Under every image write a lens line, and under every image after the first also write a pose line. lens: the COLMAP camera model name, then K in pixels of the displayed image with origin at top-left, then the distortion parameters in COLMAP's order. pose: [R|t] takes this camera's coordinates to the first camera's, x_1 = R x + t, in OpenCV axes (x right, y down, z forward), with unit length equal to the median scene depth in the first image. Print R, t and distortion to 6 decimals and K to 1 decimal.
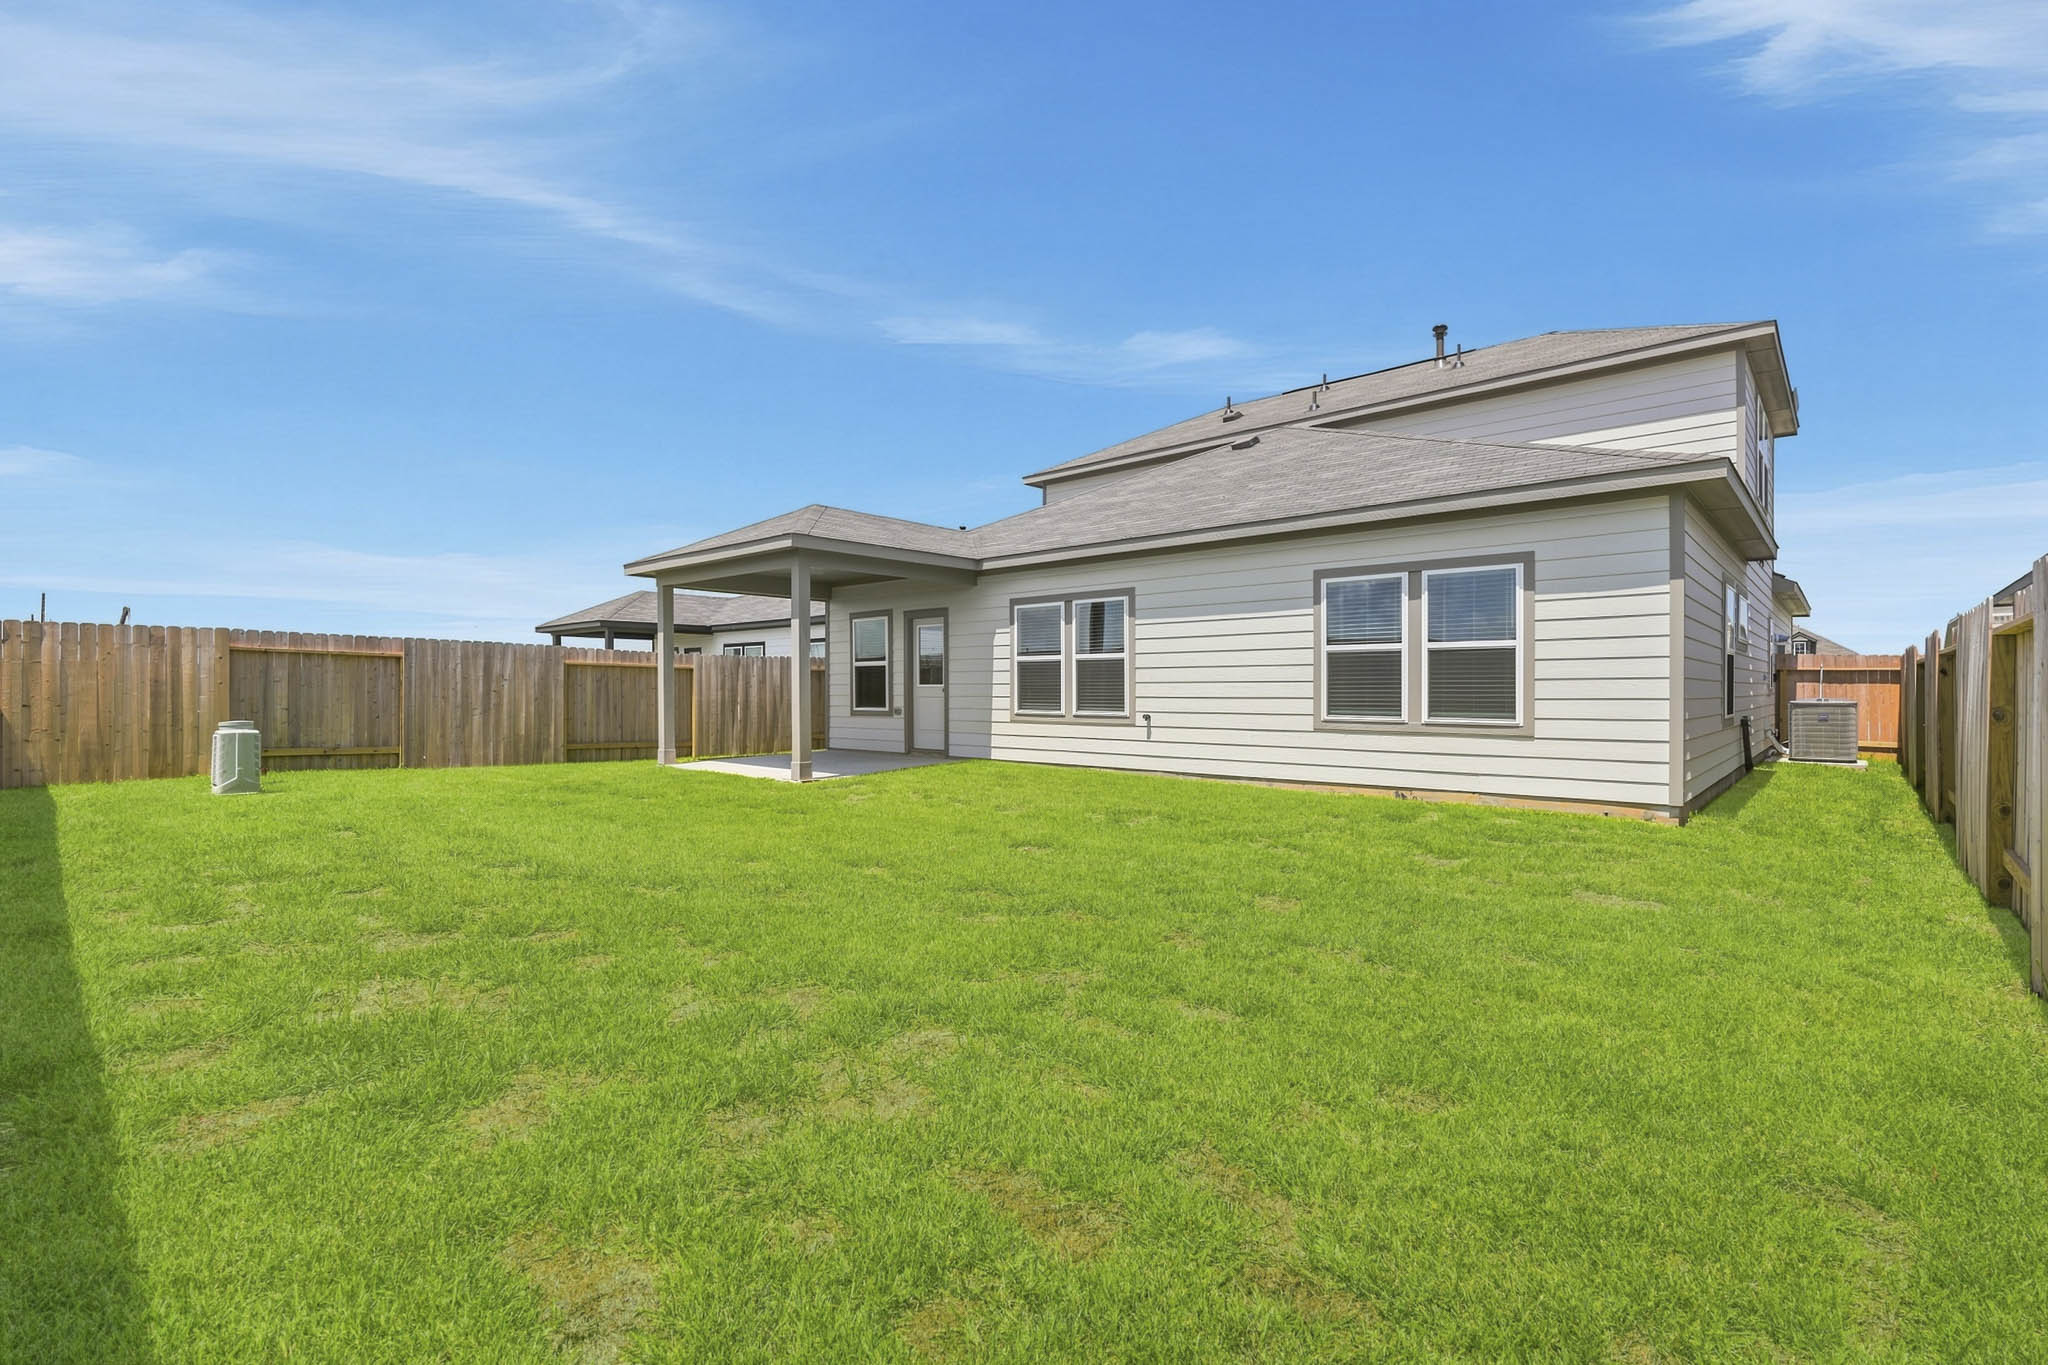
lens RADIAL K [[903.9, 0, 1022.4], [0, 903.9, 698.0], [0, 0, 1]] dist [0.000990, 0.000411]
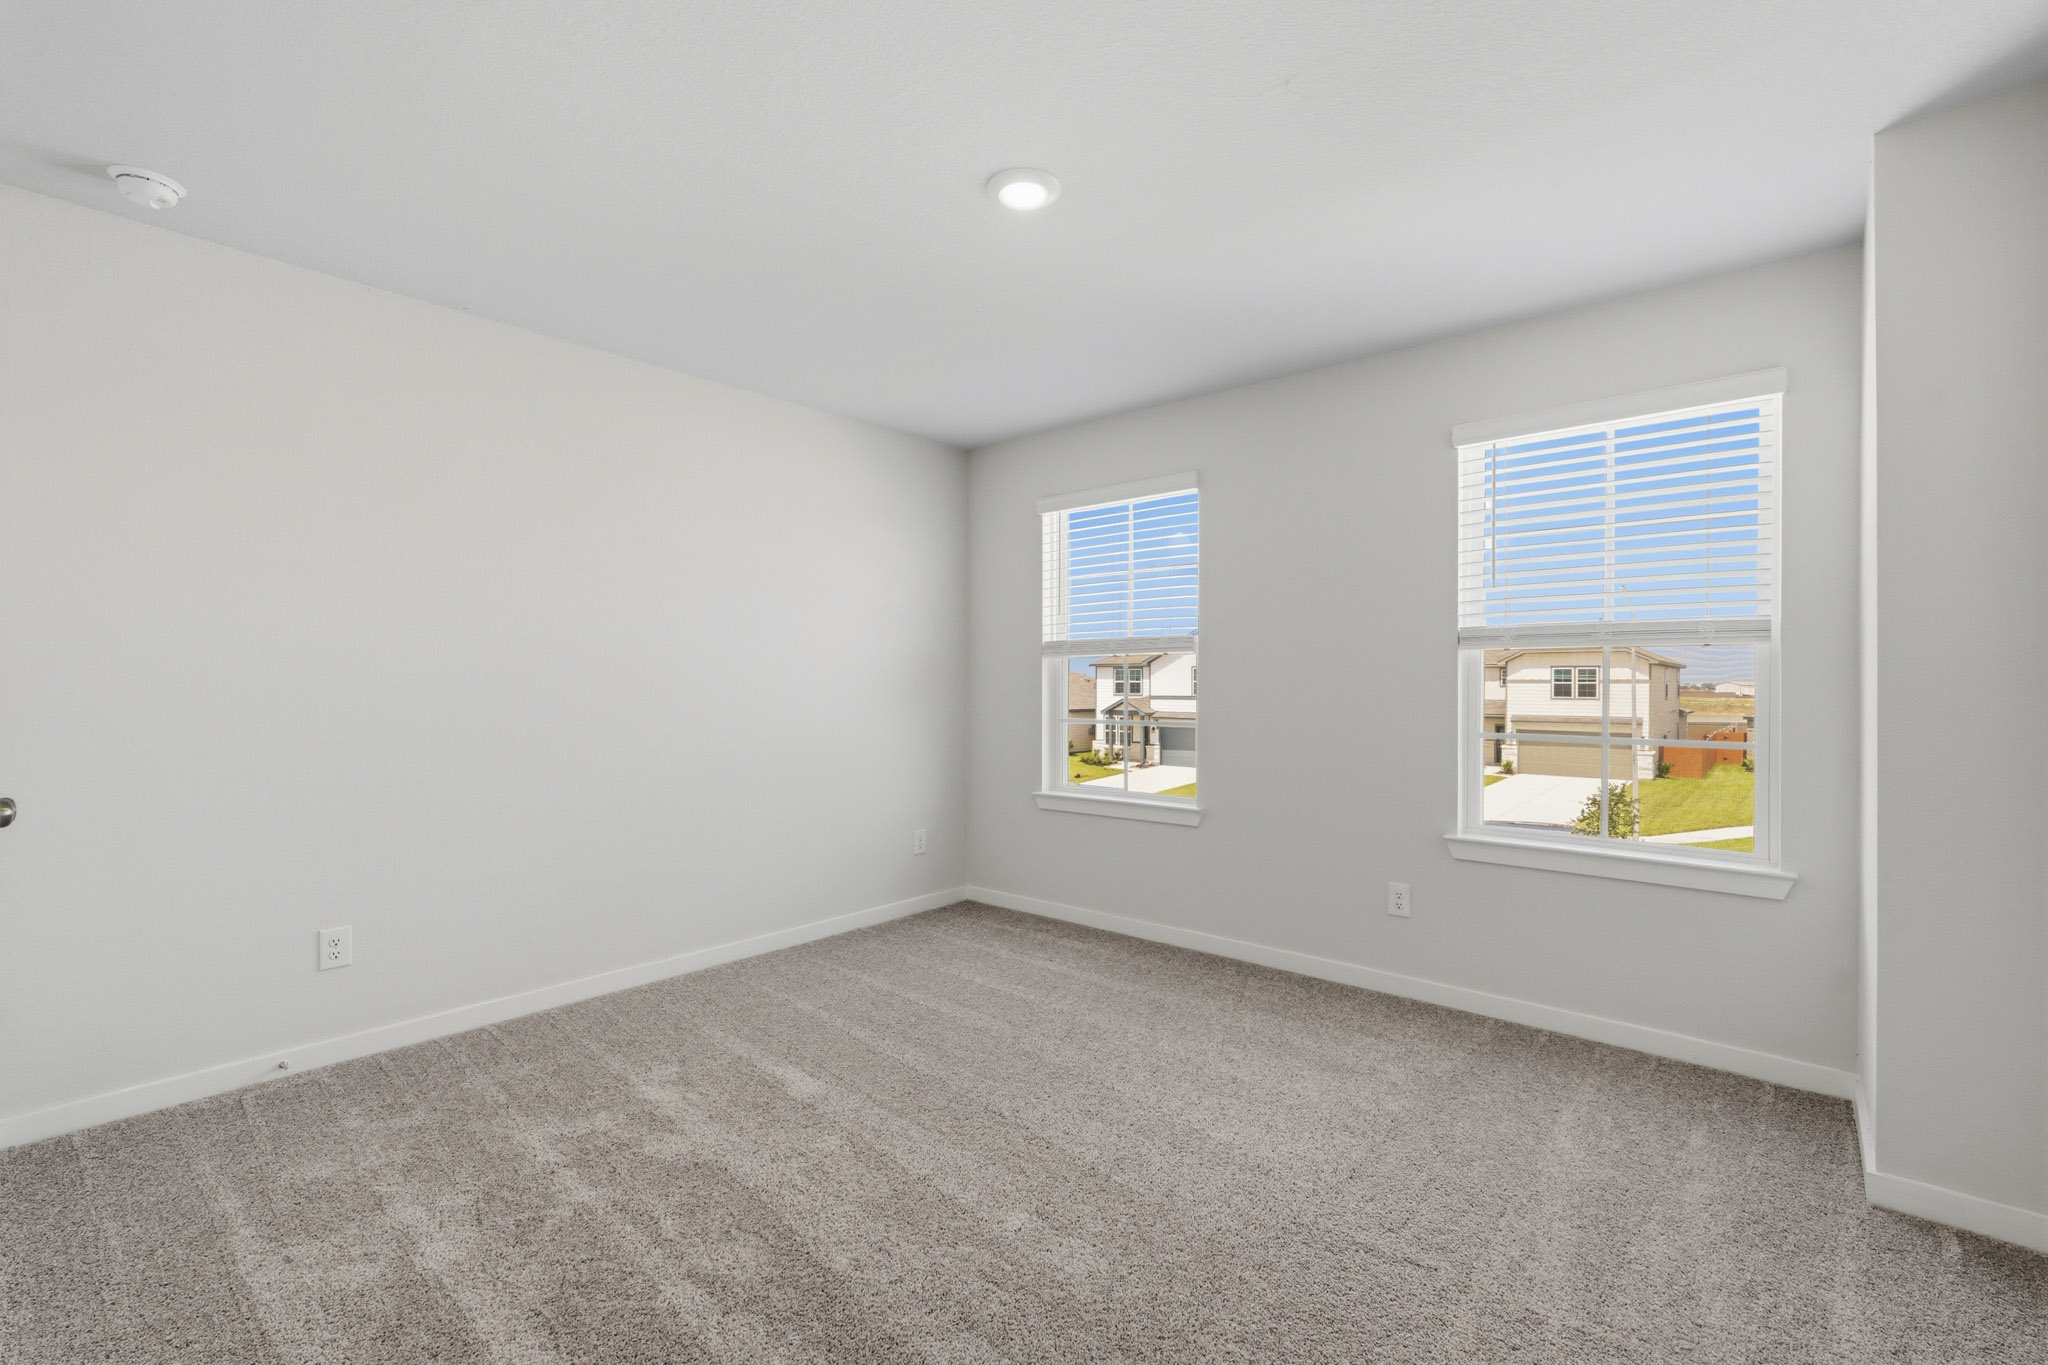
lens RADIAL K [[903.9, 0, 1022.4], [0, 903.9, 698.0], [0, 0, 1]] dist [0.000990, 0.000411]
pose [[0.006704, -0.003490, 0.999971, -3.481540], [0.010567, 0.999938, 0.003419, -0.019820], [-0.999922, 0.010543, 0.006740, 3.122202]]
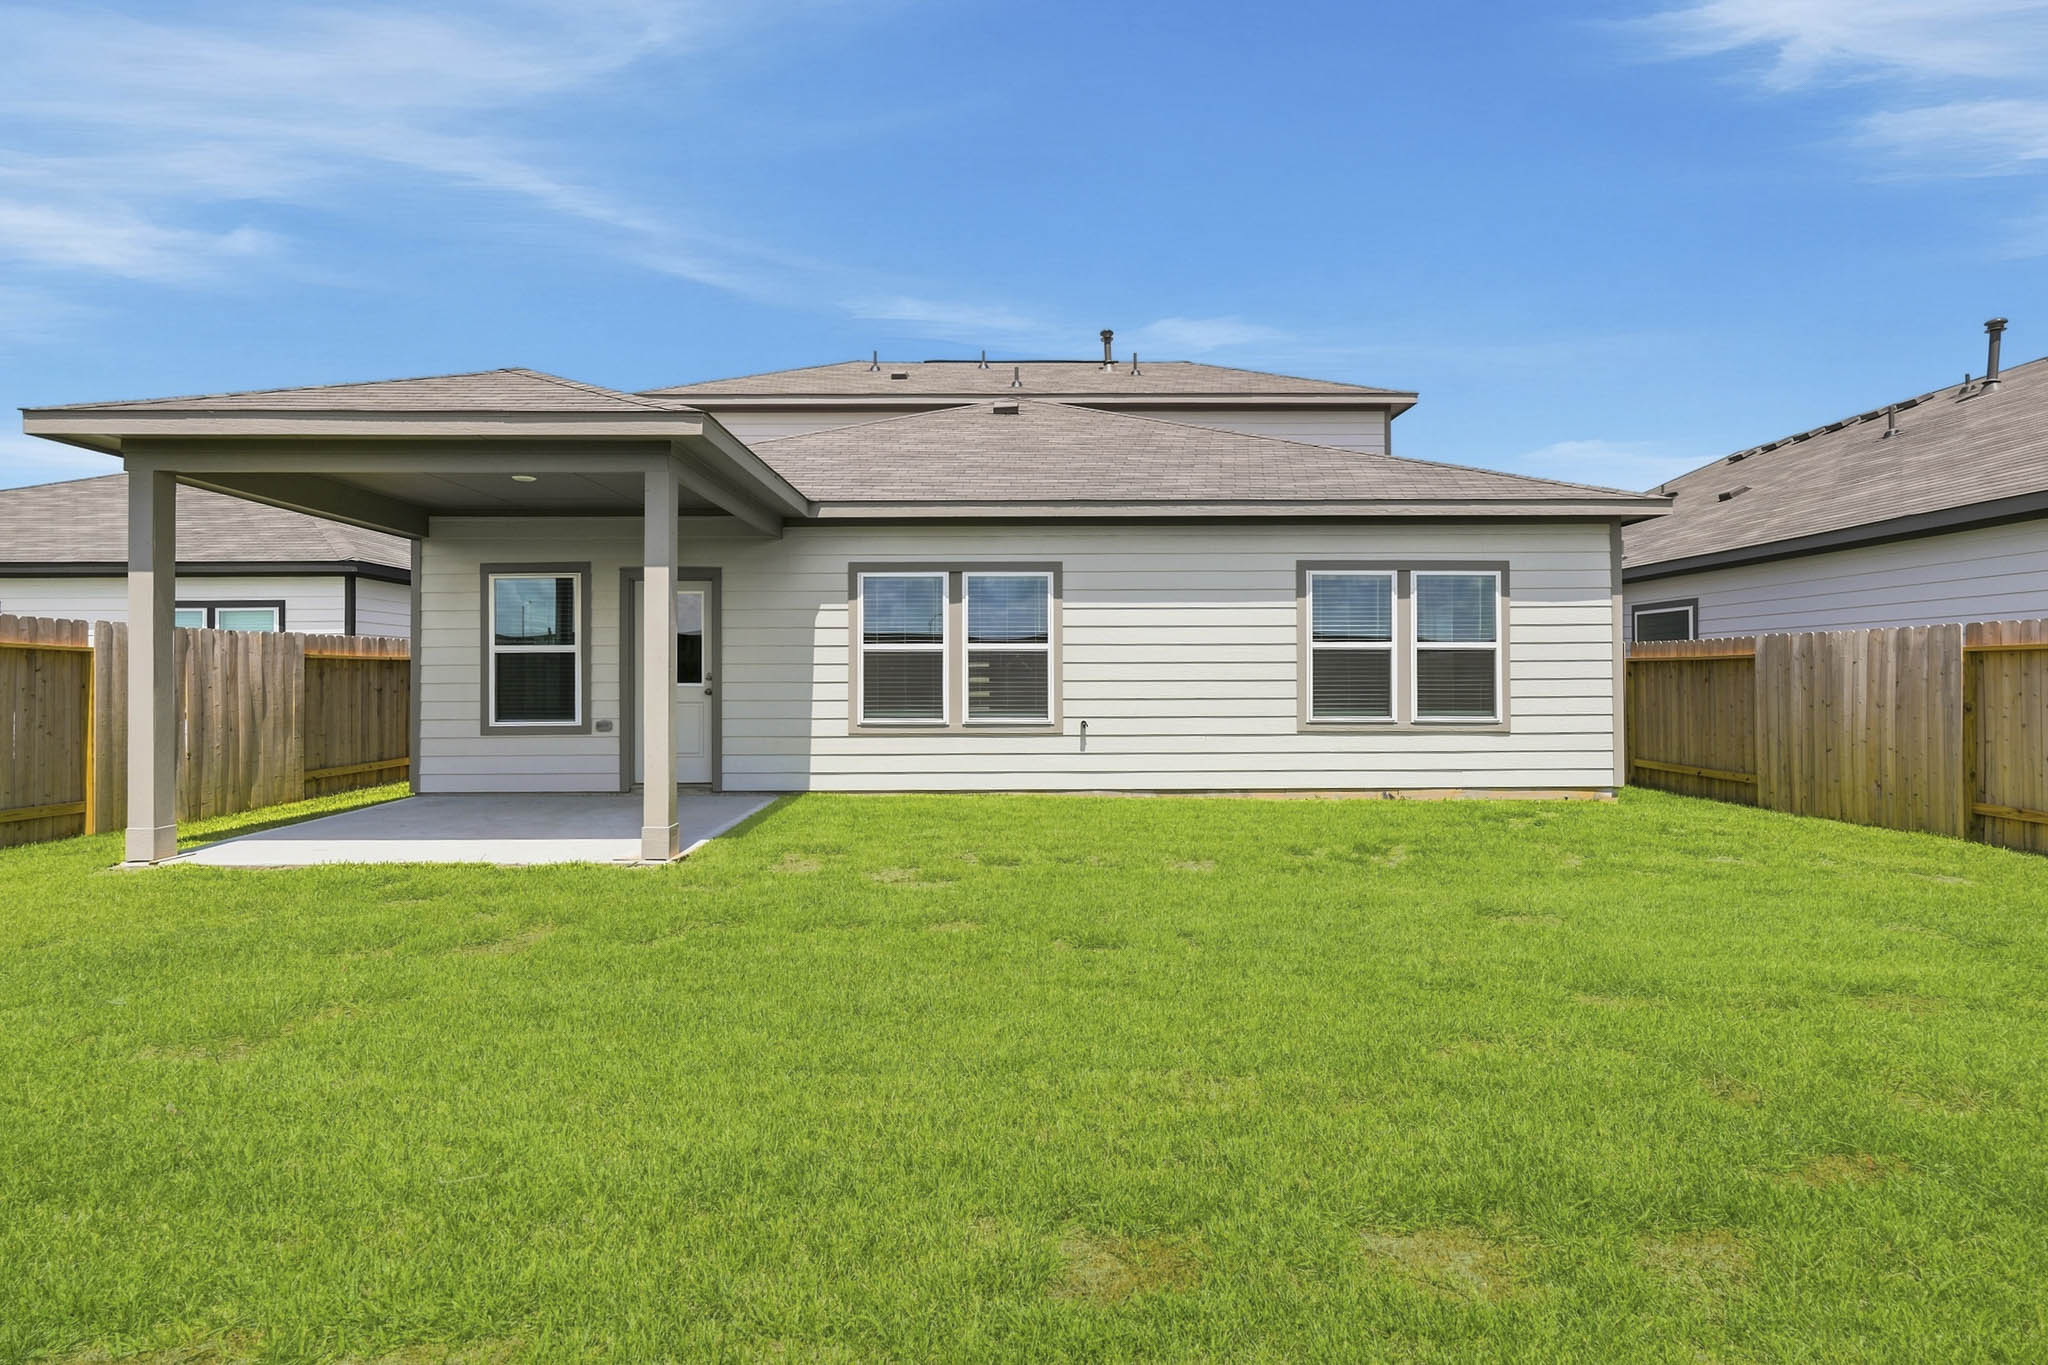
lens RADIAL K [[945.0, 0, 1024.0], [0, 945.0, 682.5], [0, 0, 1]] dist [-0.003114, -0.000183]
pose [[0.745034, 0.004029, 0.667015, -0.466937], [0.008952, 0.999831, -0.016039, -0.002685], [-0.666967, 0.017921, 0.744872, 0.409923]]
